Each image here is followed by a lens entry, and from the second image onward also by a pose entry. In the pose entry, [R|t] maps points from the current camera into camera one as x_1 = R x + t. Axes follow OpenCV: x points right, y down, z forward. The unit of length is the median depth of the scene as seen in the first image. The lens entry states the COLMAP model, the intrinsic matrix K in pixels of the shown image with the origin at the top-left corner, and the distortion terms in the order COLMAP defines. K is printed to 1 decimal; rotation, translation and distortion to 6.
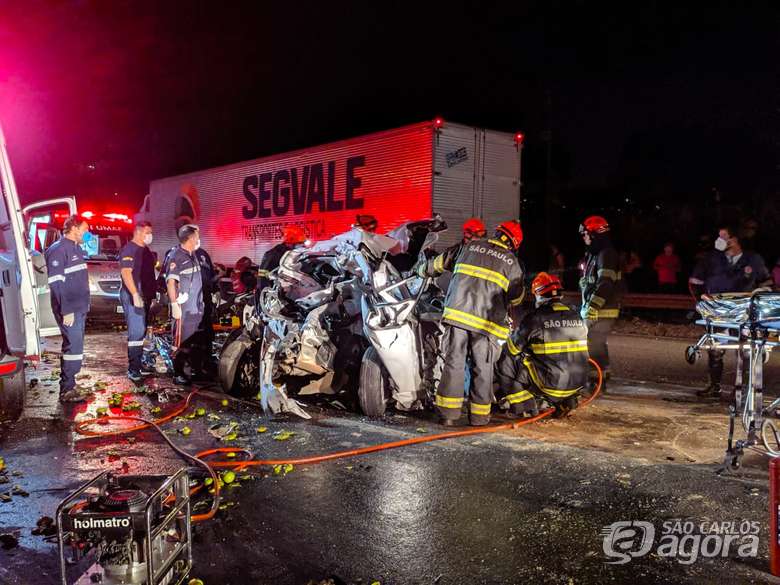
lens RADIAL K [[807.3, 0, 390.0], [0, 807.3, 292.5], [0, 0, 1]] dist [0.061583, -0.016000]
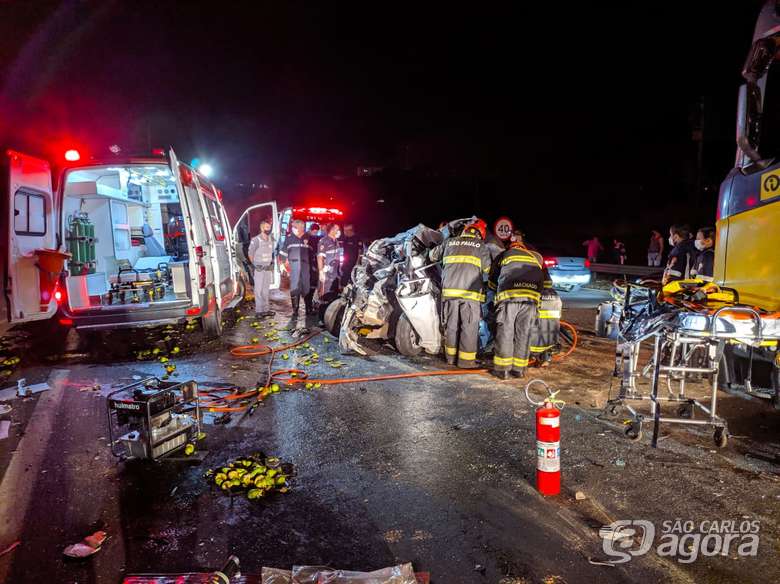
lens RADIAL K [[587.5, 0, 390.0], [0, 587.5, 292.0], [0, 0, 1]] dist [0.025745, -0.013157]
pose [[0.952023, 0.038833, -0.303553, 0.268620], [-0.021823, 0.998006, 0.059228, -0.025088], [0.305248, -0.049762, 0.950972, -0.013117]]
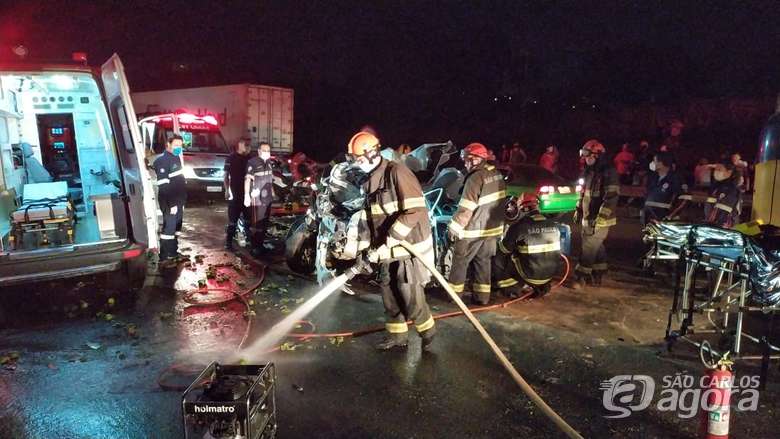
lens RADIAL K [[592.4, 0, 390.0], [0, 592.4, 219.5], [0, 0, 1]] dist [0.056847, 0.001546]
pose [[0.999641, 0.019024, -0.018881, -0.020633], [-0.017164, 0.995405, 0.094202, -0.065413], [0.020587, -0.093844, 0.995374, 0.013814]]
